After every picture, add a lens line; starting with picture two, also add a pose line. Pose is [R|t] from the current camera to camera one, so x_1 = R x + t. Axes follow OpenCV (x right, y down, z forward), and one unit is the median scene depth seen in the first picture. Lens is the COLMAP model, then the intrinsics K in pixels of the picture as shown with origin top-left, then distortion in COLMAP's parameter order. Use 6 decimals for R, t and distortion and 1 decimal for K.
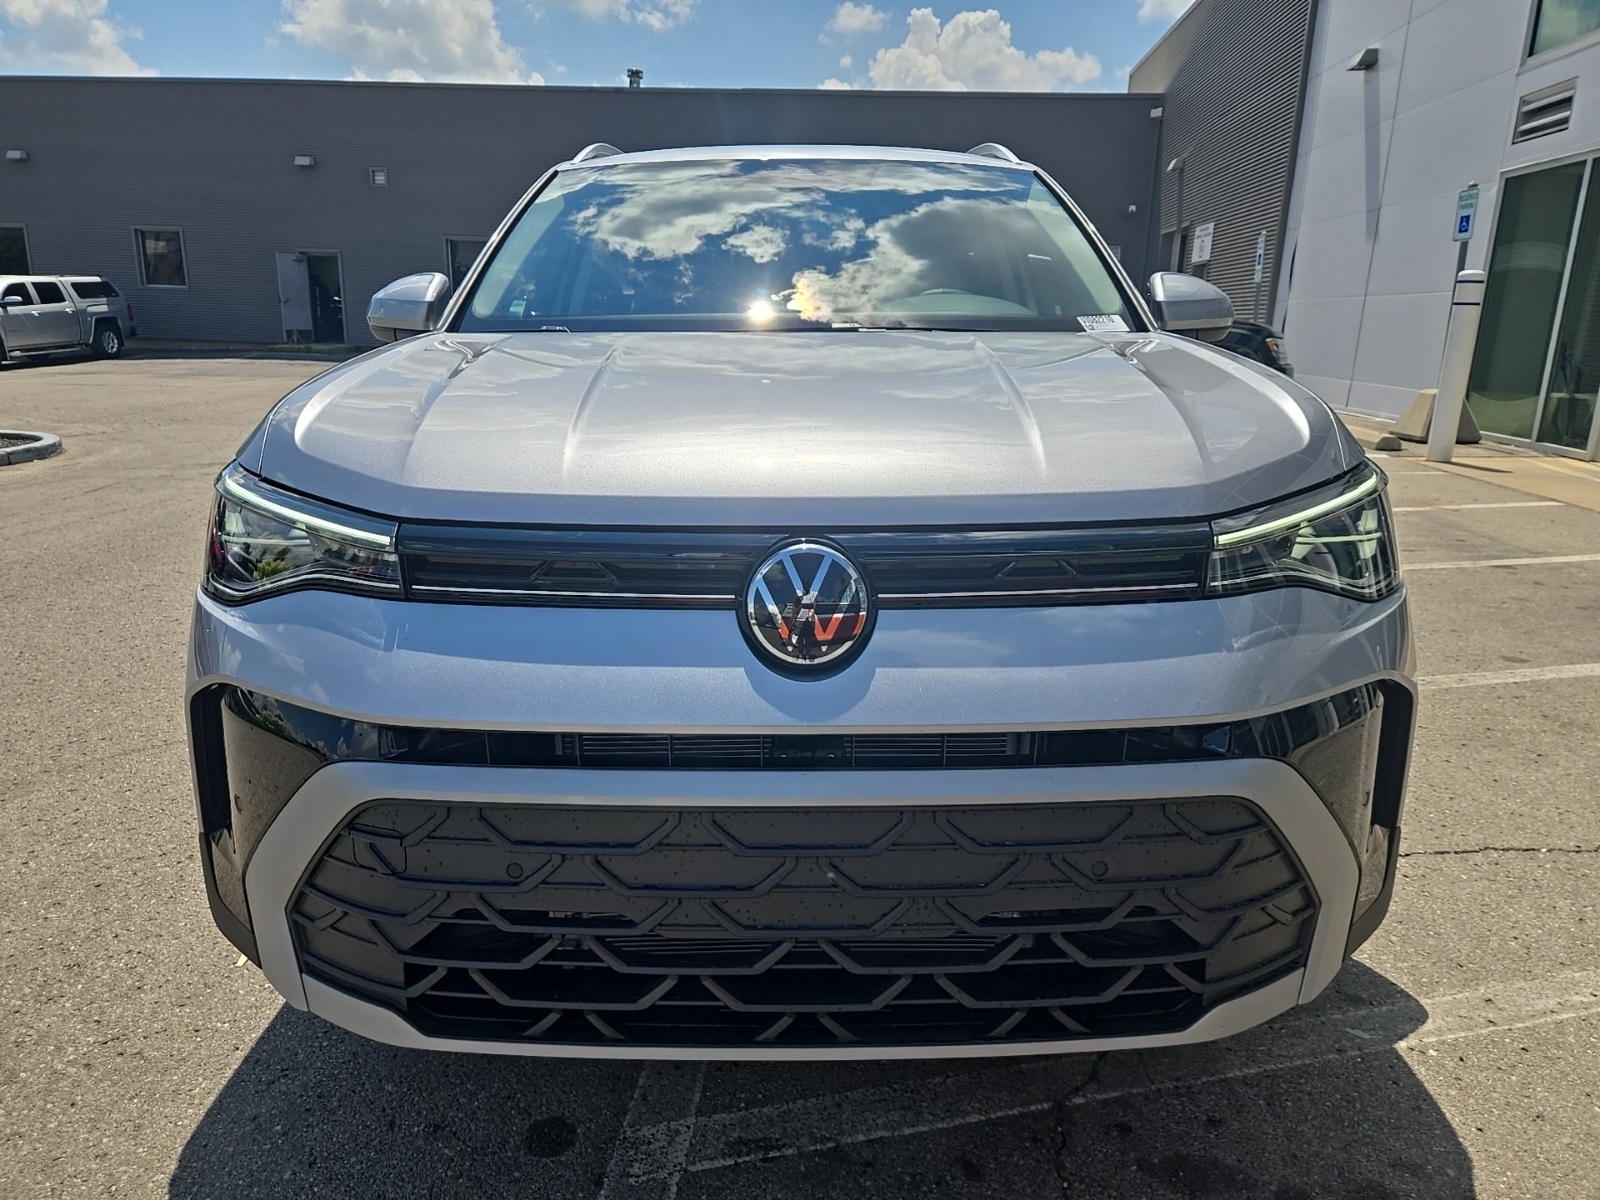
lens RADIAL K [[1109.7, 0, 800.0], [0, 1109.7, 600.0], [0, 0, 1]] dist [0.075549, -0.067234]
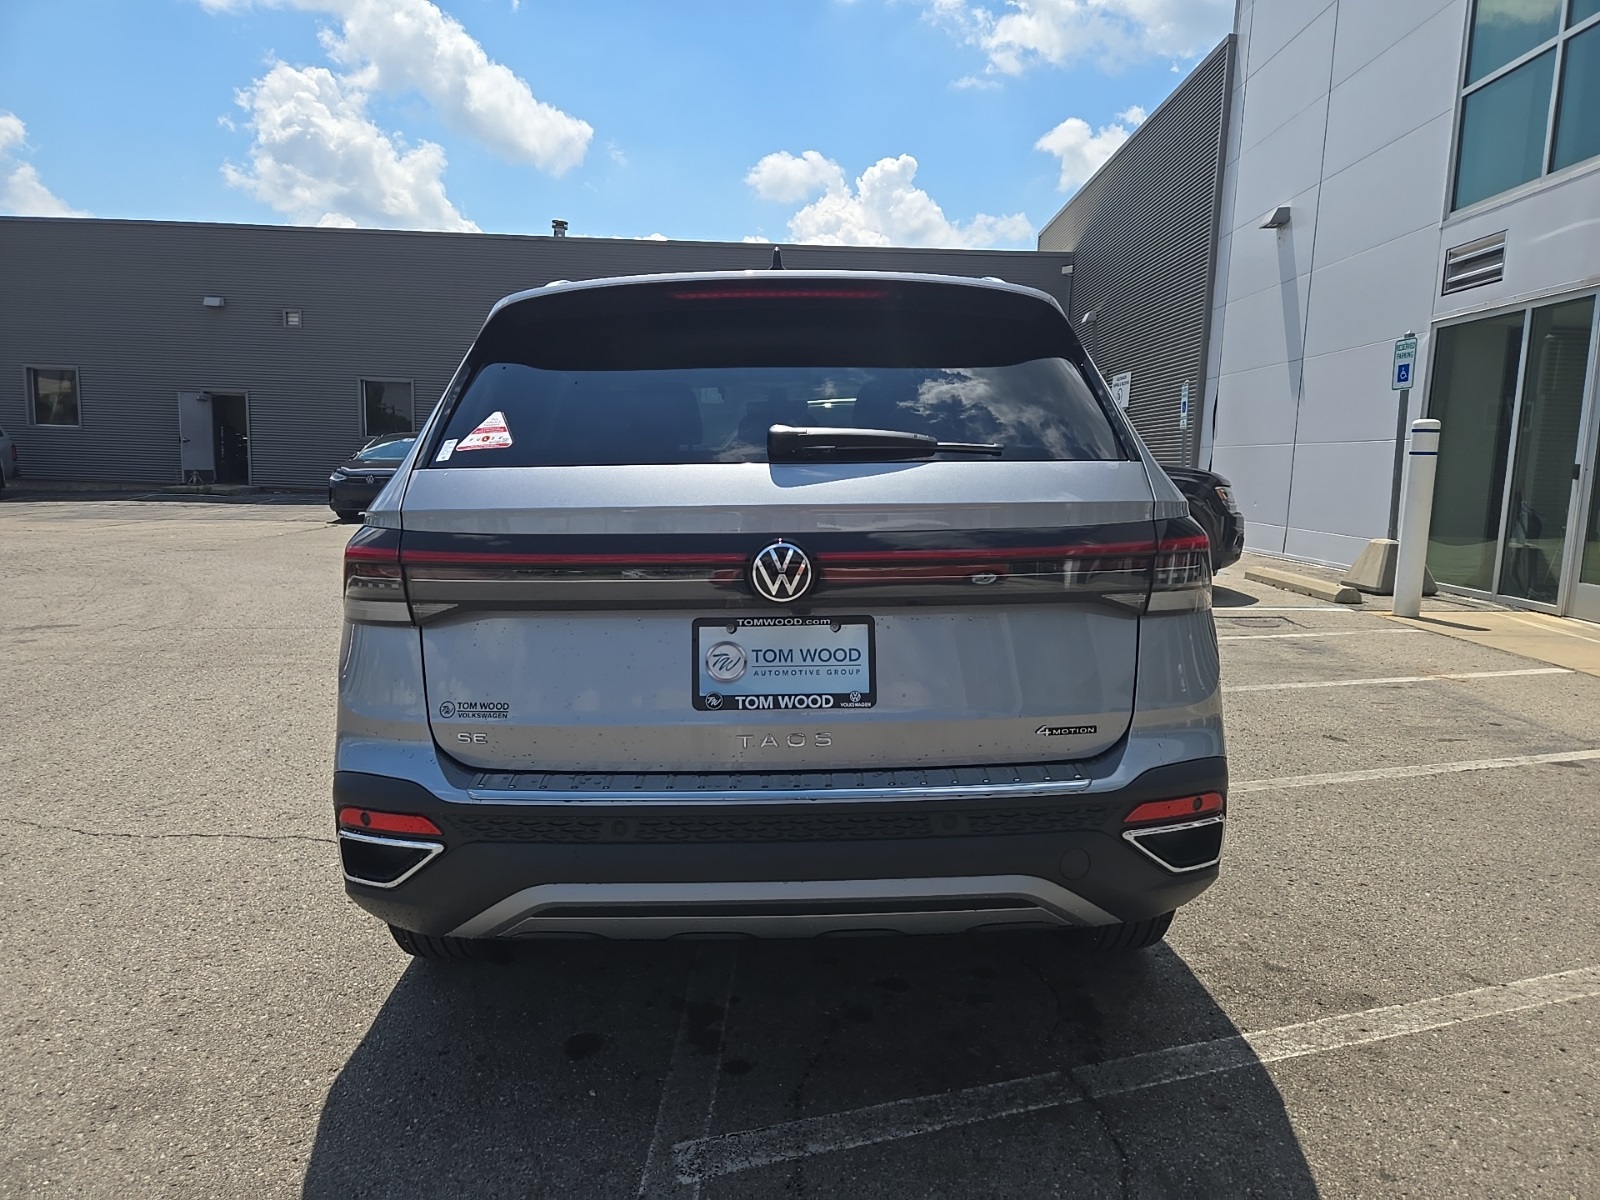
lens RADIAL K [[1096.0, 0, 810.5], [0, 1096.0, 595.5], [0, 0, 1]] dist [0.072583, -0.059834]
pose [[0.997080, -0.006050, 0.076128, 0.001280], [0.015342, 0.992403, -0.122071, -0.030512], [-0.074811, 0.122883, 0.989597, 0.105289]]
